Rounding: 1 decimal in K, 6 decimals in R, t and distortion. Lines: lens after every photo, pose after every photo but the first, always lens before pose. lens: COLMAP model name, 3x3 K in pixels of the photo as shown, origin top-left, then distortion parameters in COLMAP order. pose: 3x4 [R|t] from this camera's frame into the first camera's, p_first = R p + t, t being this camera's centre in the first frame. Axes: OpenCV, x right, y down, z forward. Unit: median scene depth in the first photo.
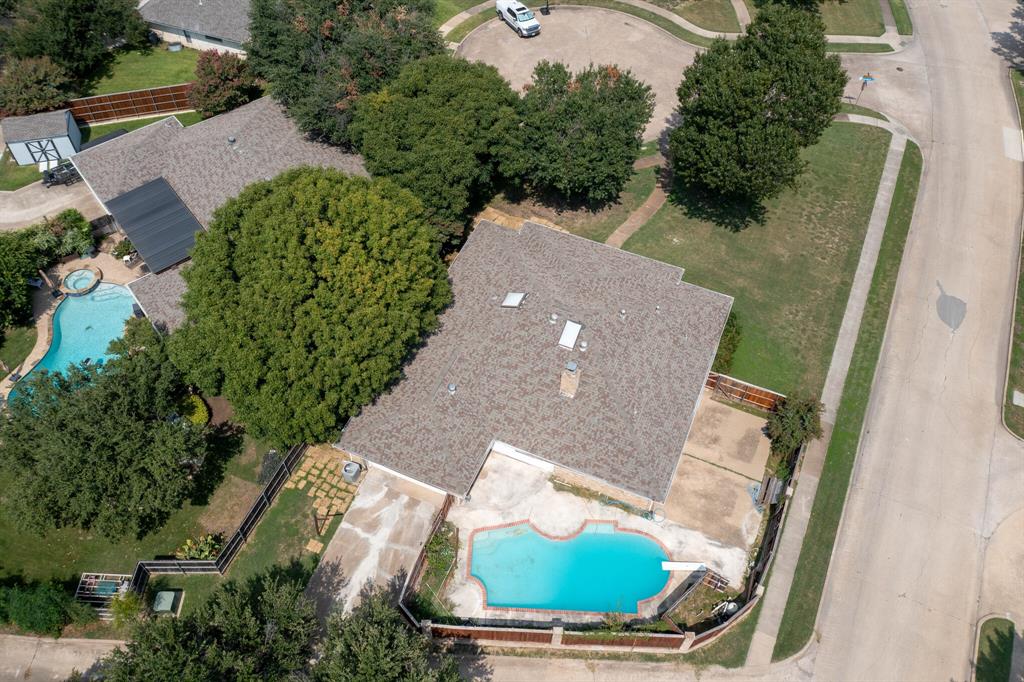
lens RADIAL K [[801.5, 0, 515.2], [0, 801.5, 338.9], [0, 0, 1]] dist [-0.020329, 0.006664]
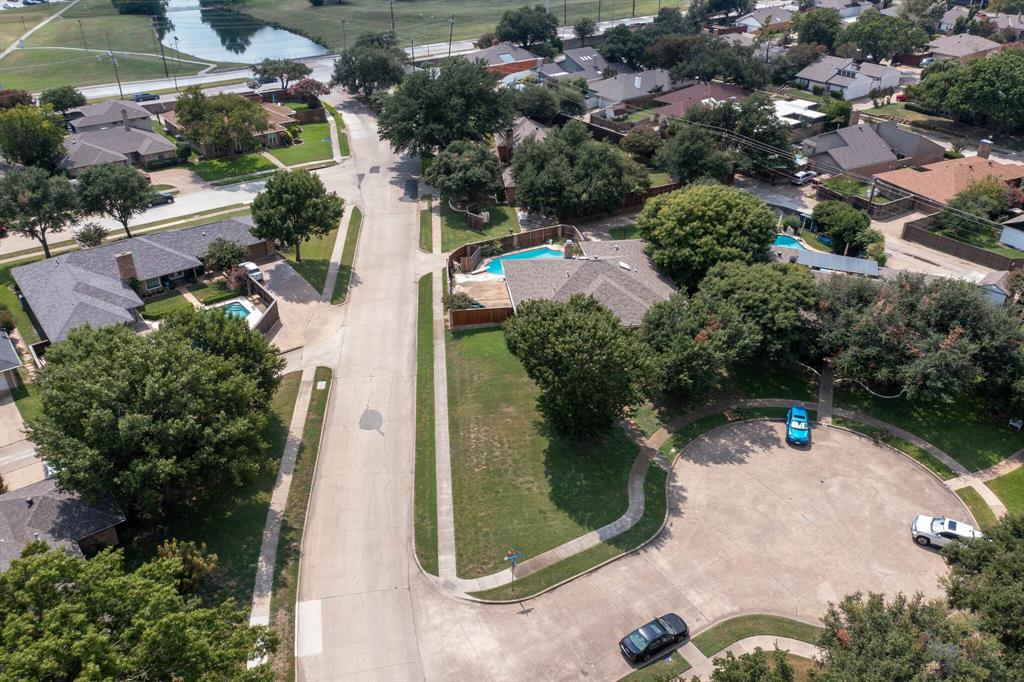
lens RADIAL K [[801.5, 0, 509.1], [0, 801.5, 341.2], [0, 0, 1]] dist [-0.020329, 0.006664]
pose [[-0.861560, 0.234724, -0.450131, 0.953567], [-0.414738, 0.185892, 0.890751, -1.349037], [0.292757, 0.954122, -0.062808, 1.089736]]
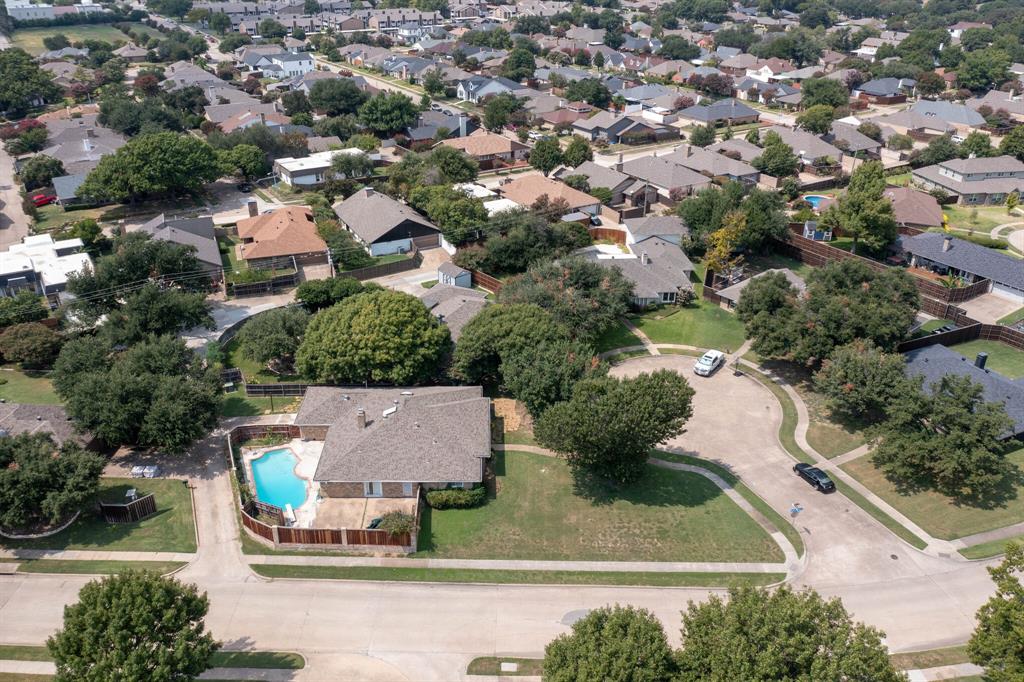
lens RADIAL K [[801.5, 0, 509.7], [0, 801.5, 340.3], [0, 0, 1]] dist [-0.020329, 0.006664]
pose [[0.414446, 0.397926, -0.818467, 1.384266], [-0.713742, 0.700093, -0.021042, -0.236698], [0.564630, 0.592895, 0.574167, 0.024272]]
